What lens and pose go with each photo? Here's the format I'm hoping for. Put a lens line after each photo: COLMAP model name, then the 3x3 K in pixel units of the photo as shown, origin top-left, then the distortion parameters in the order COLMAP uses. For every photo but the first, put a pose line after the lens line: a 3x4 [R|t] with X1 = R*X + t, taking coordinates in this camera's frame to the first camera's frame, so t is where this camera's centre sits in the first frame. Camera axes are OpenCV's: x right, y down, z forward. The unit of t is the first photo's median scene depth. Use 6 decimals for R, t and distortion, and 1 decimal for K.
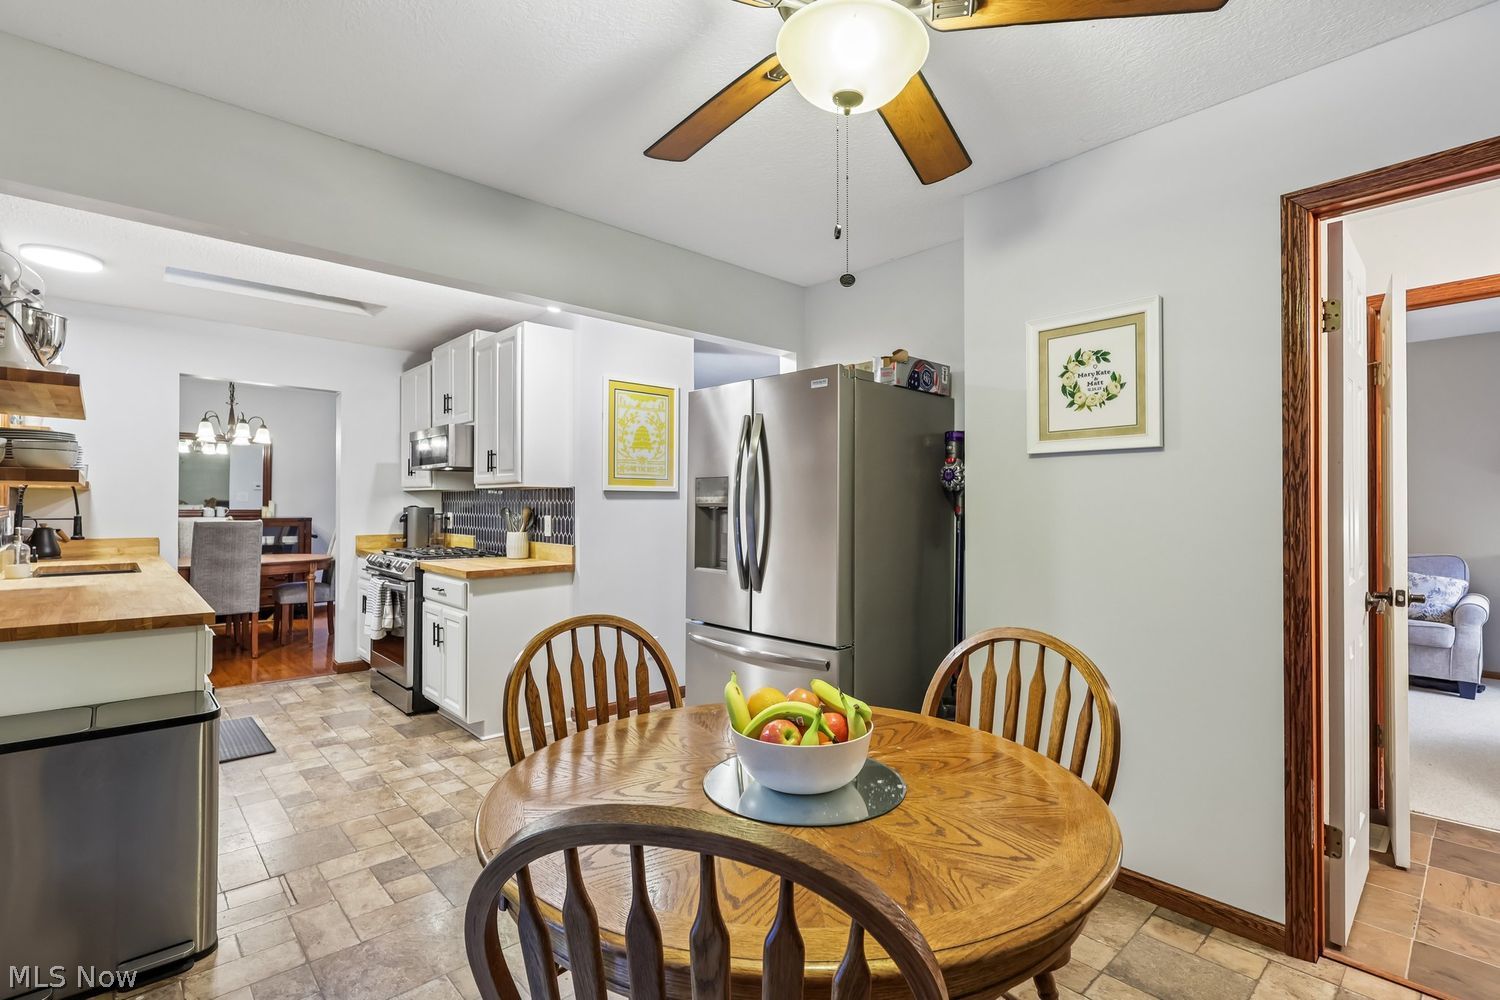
lens RADIAL K [[697.3, 0, 744.3], [0, 697.3, 491.3], [0, 0, 1]] dist [0.001787, 0.000493]
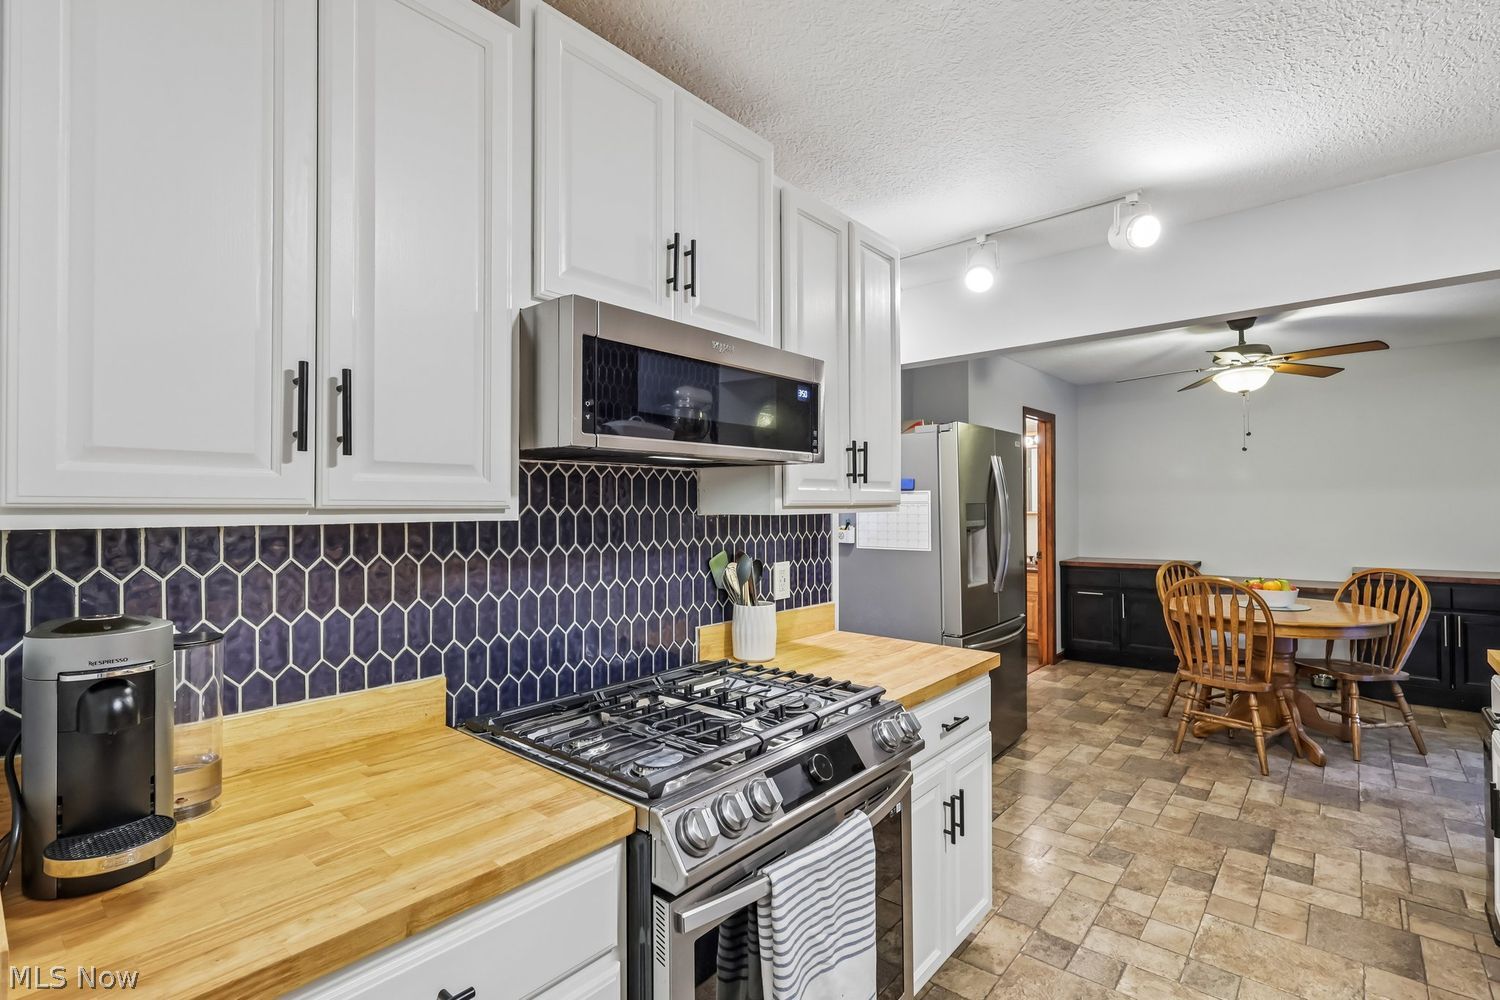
lens RADIAL K [[697.3, 0, 743.9], [0, 697.3, 500.0], [0, 0, 1]] dist [0.001787, 0.000493]
pose [[-0.110605, 0.007597, 0.993835, -1.155712], [0.006515, 0.999955, -0.006918, -0.014838], [-0.993843, 0.005709, -0.110650, 1.527679]]
